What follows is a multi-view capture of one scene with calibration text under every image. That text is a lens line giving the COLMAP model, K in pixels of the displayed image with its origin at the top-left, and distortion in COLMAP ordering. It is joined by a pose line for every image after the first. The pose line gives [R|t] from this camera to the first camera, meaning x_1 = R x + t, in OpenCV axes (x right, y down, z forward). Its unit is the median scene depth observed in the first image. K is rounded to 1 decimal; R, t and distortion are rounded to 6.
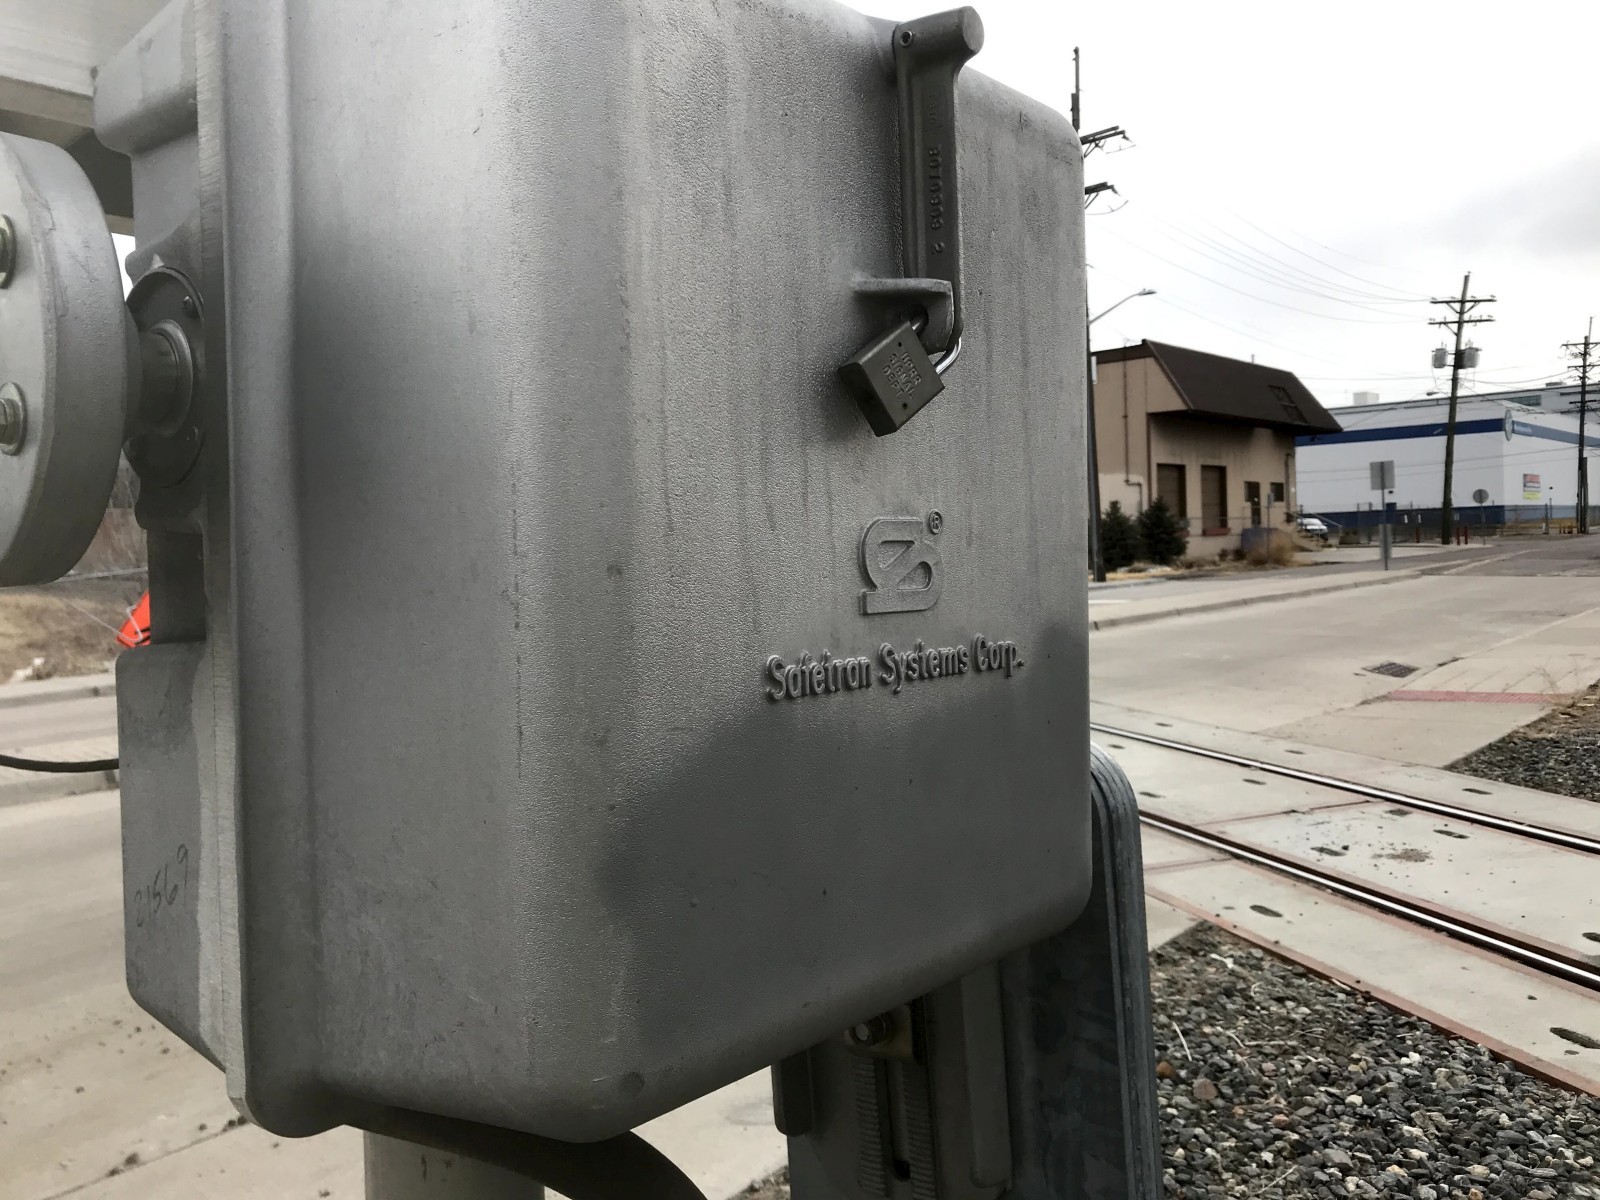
lens RADIAL K [[1311.6, 0, 800.0], [0, 1311.6, 600.0], [0, 0, 1]] dist [0.023640, 0.002163]
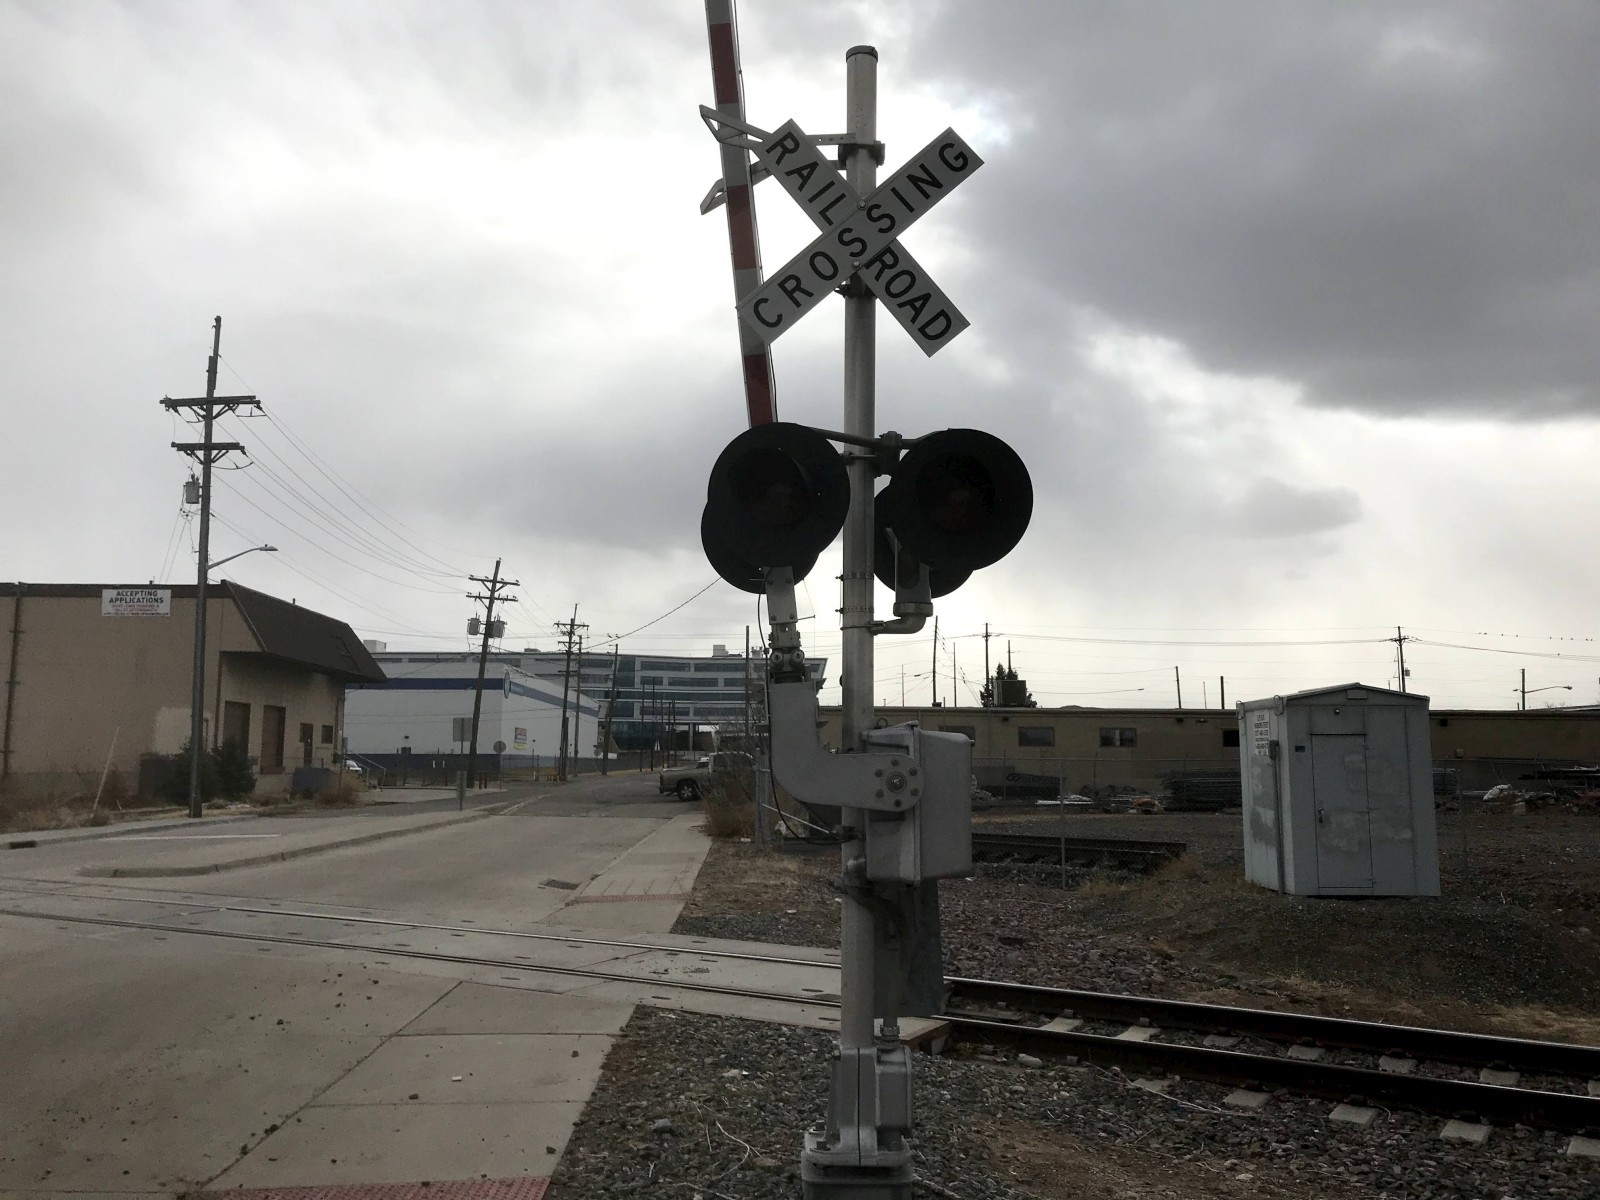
lens RADIAL K [[1307.5, 0, 827.3], [0, 1307.5, 594.4], [0, 0, 1]] dist [0.058951, -0.208306]
pose [[0.731662, 0.121697, 0.670716, -0.067926], [0.004103, 0.983131, -0.182859, 0.002024], [-0.681655, 0.136543, 0.718820, -0.048652]]
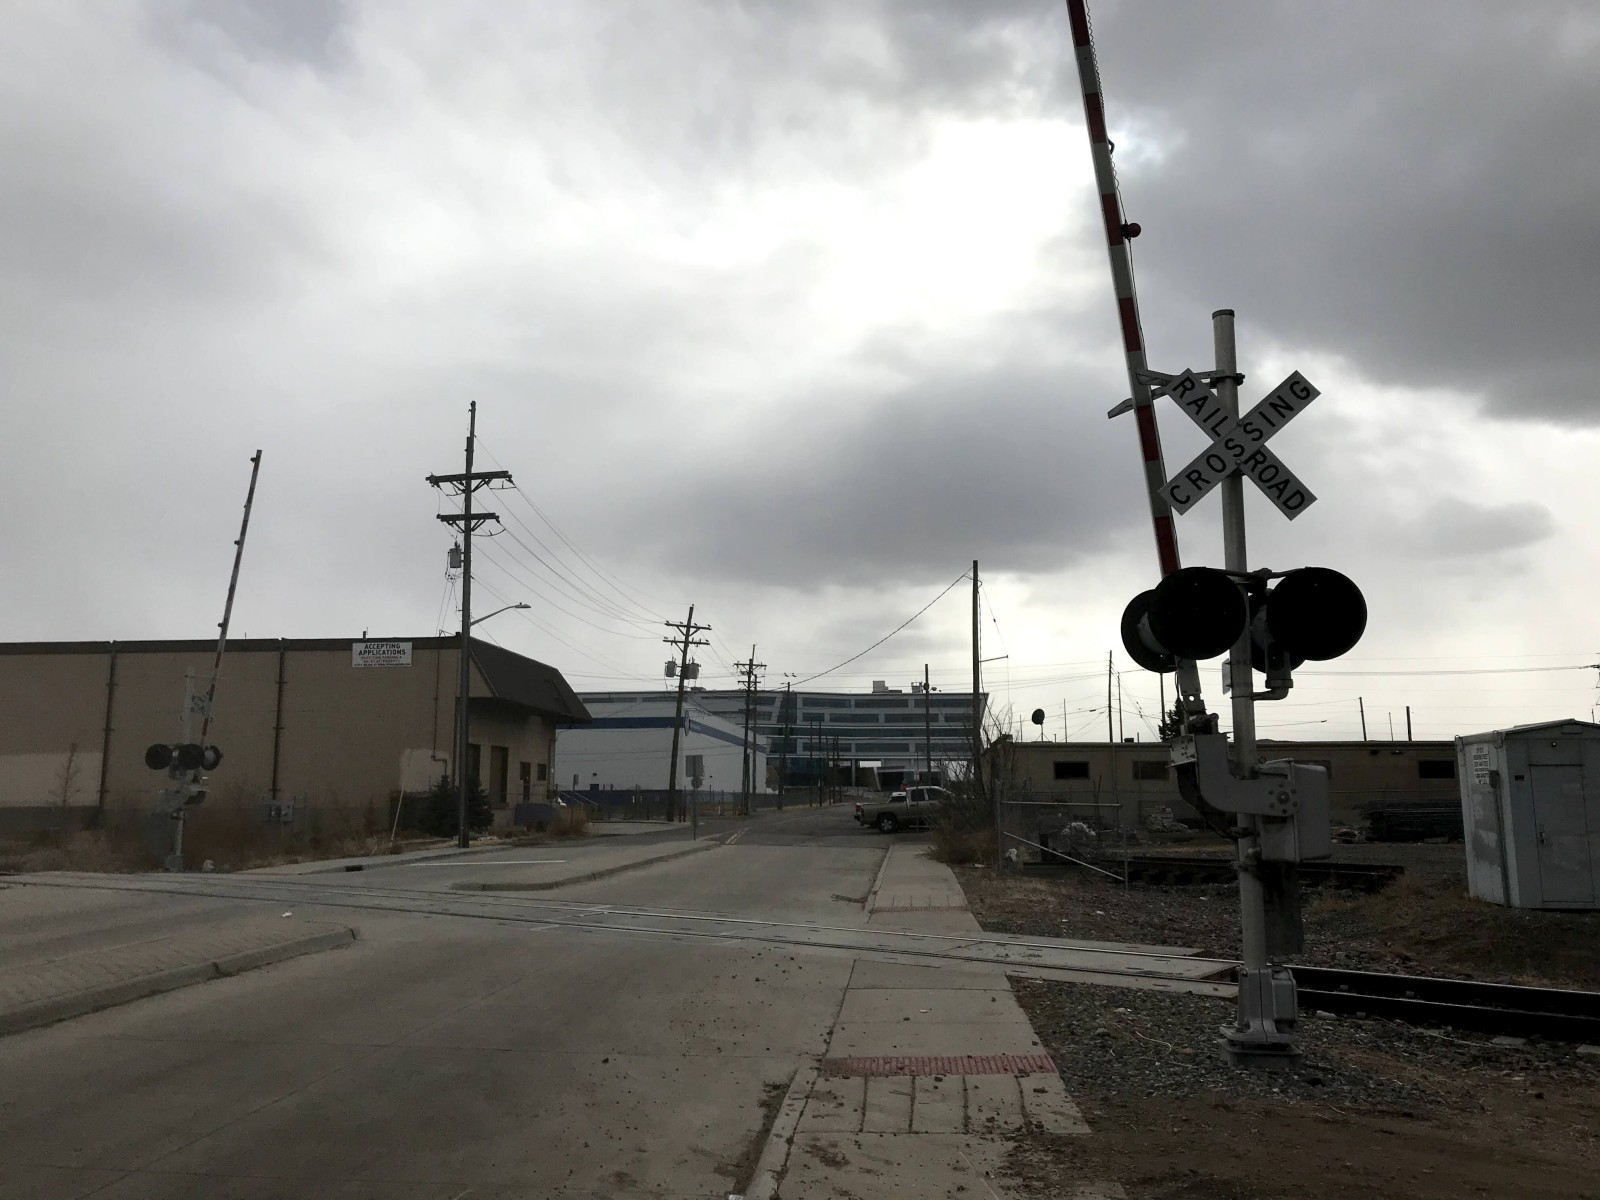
lens RADIAL K [[1313.7, 0, 800.0], [0, 1313.7, 600.0], [0, 0, 1]] dist [-0.006665, -0.004686]
pose [[0.818629, 0.117443, 0.562187, -0.117862], [0.000281, 0.978787, -0.204880, 0.005704], [-0.574323, 0.167879, 0.801230, -0.068558]]
